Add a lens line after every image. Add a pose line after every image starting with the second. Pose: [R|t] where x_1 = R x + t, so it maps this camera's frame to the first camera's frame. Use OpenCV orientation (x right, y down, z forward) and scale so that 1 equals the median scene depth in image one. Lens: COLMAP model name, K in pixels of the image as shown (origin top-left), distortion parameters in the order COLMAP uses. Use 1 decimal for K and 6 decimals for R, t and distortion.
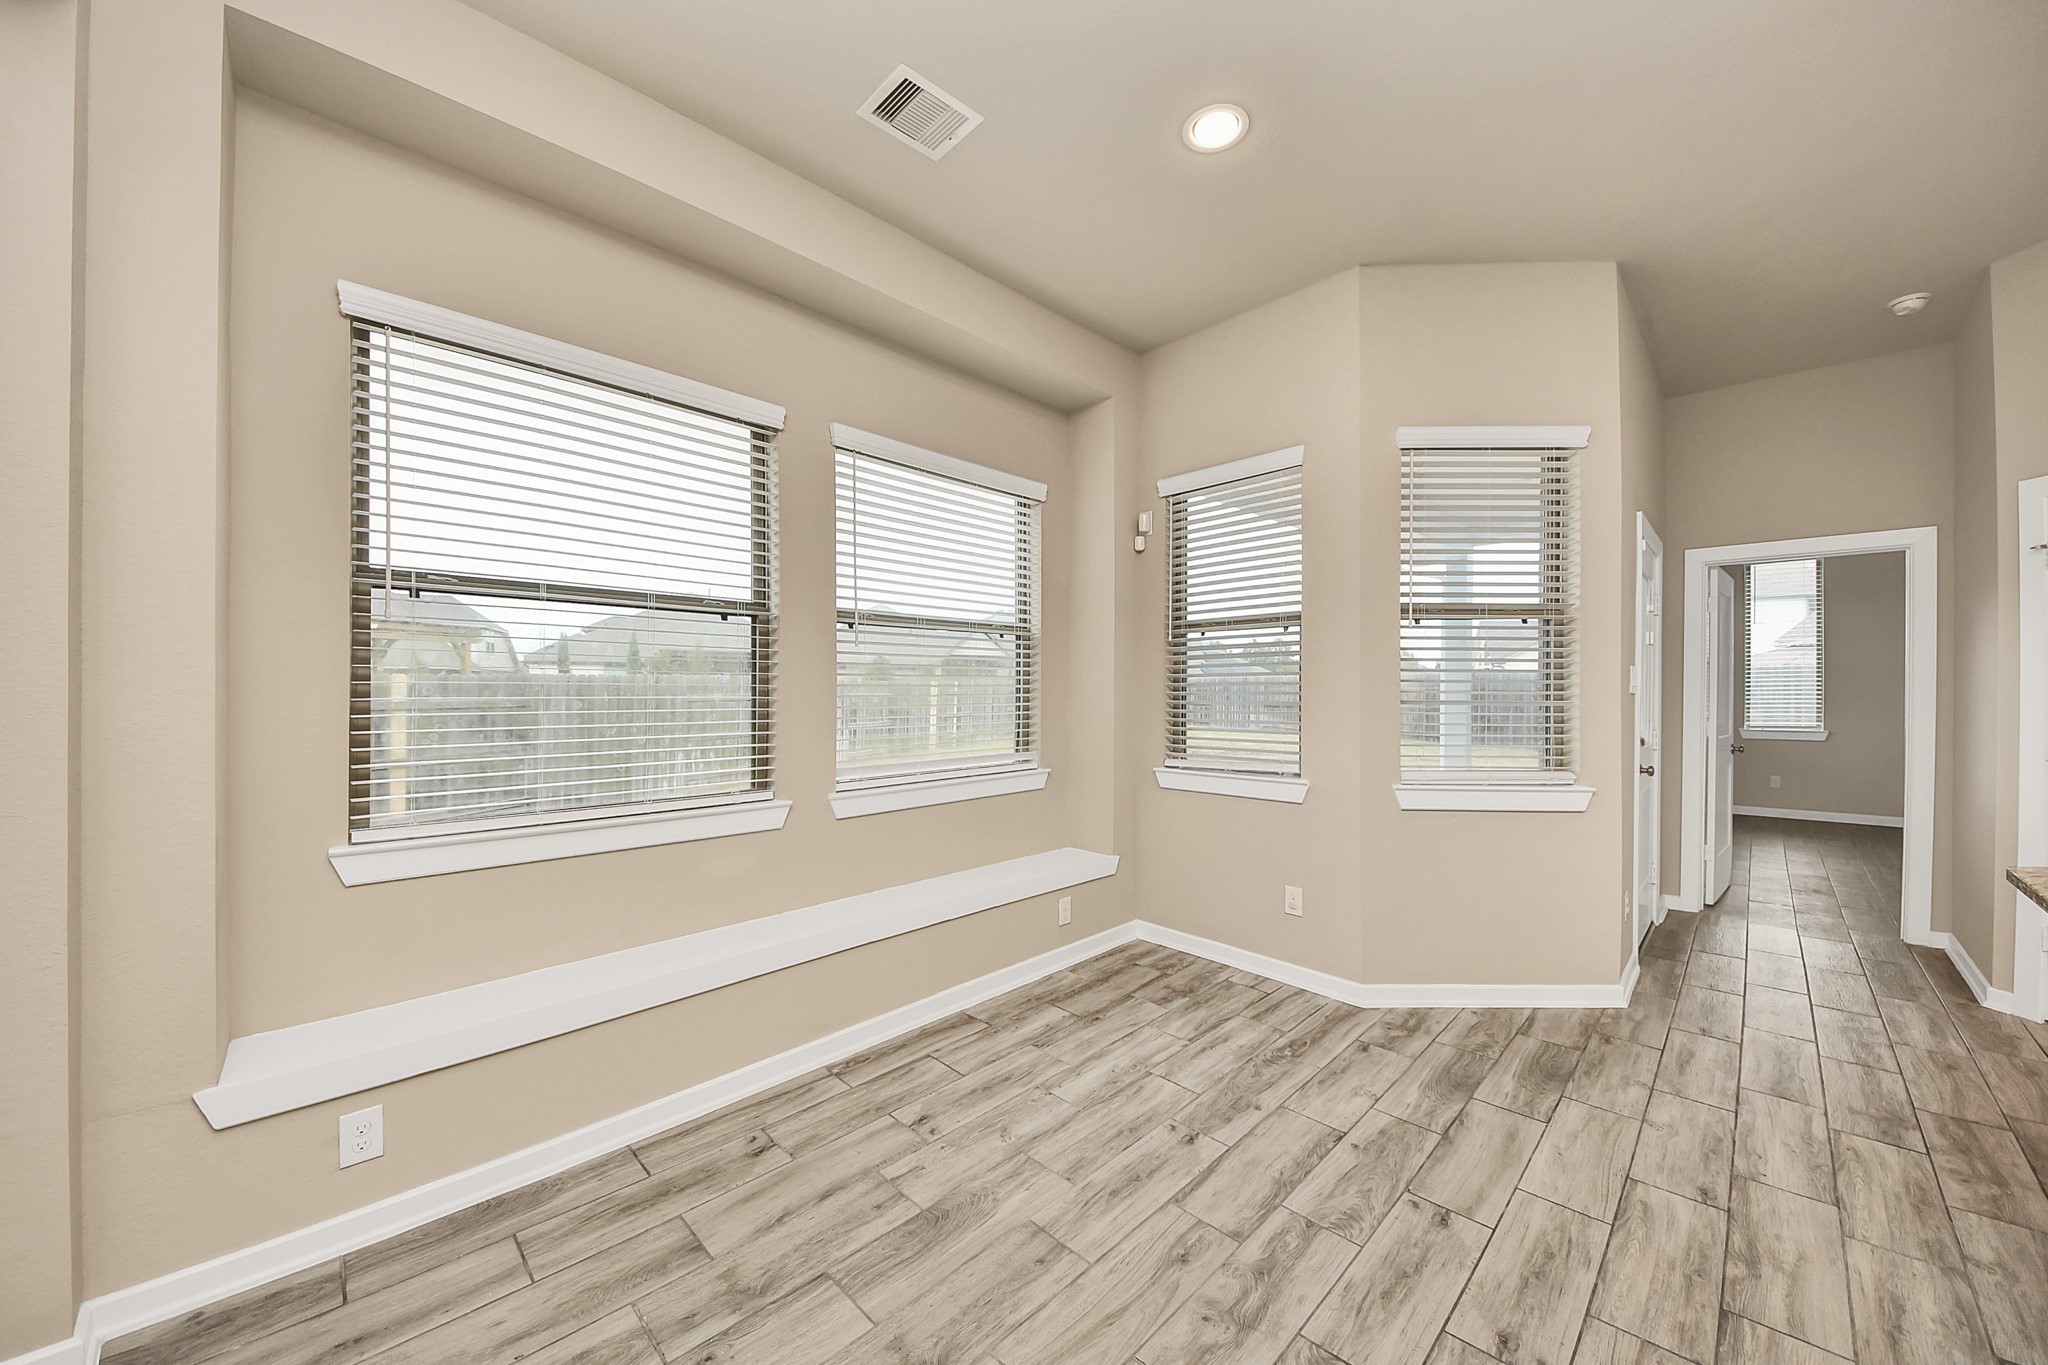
lens RADIAL K [[749.2, 0, 1050.5], [0, 749.2, 694.1], [0, 0, 1]] dist [0.002439, -0.004959]
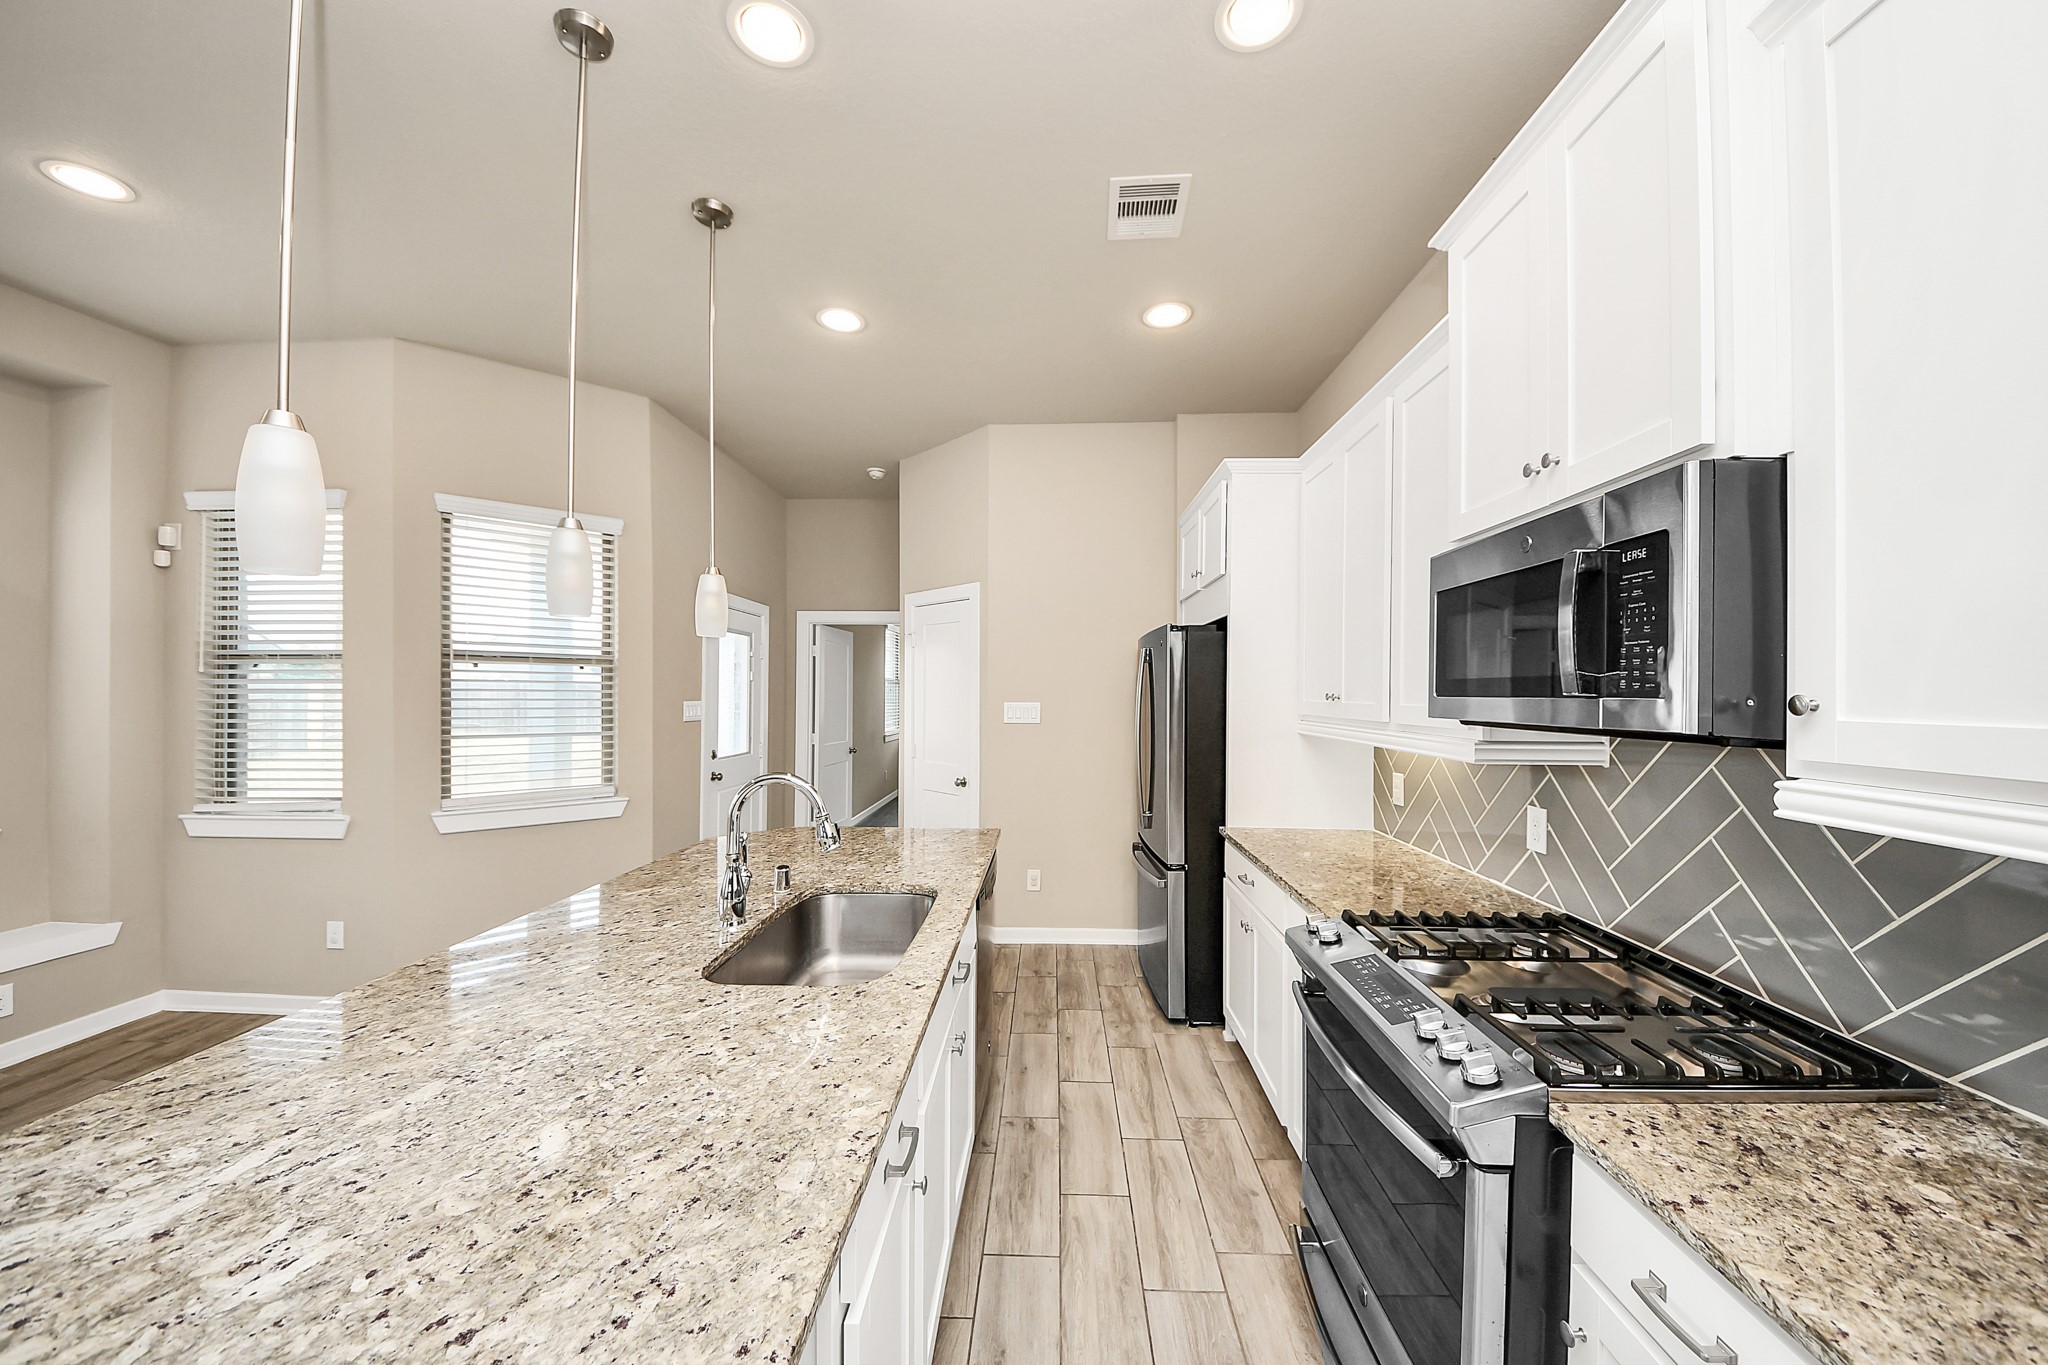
lens RADIAL K [[749.2, 0, 1021.4], [0, 749.2, 687.2], [0, 0, 1]] dist [0.002439, -0.004959]
pose [[0.757947, 0.018892, 0.652043, 0.496706], [-0.004026, 0.999697, -0.024285, -0.052273], [-0.652304, 0.015781, 0.757793, -0.501899]]
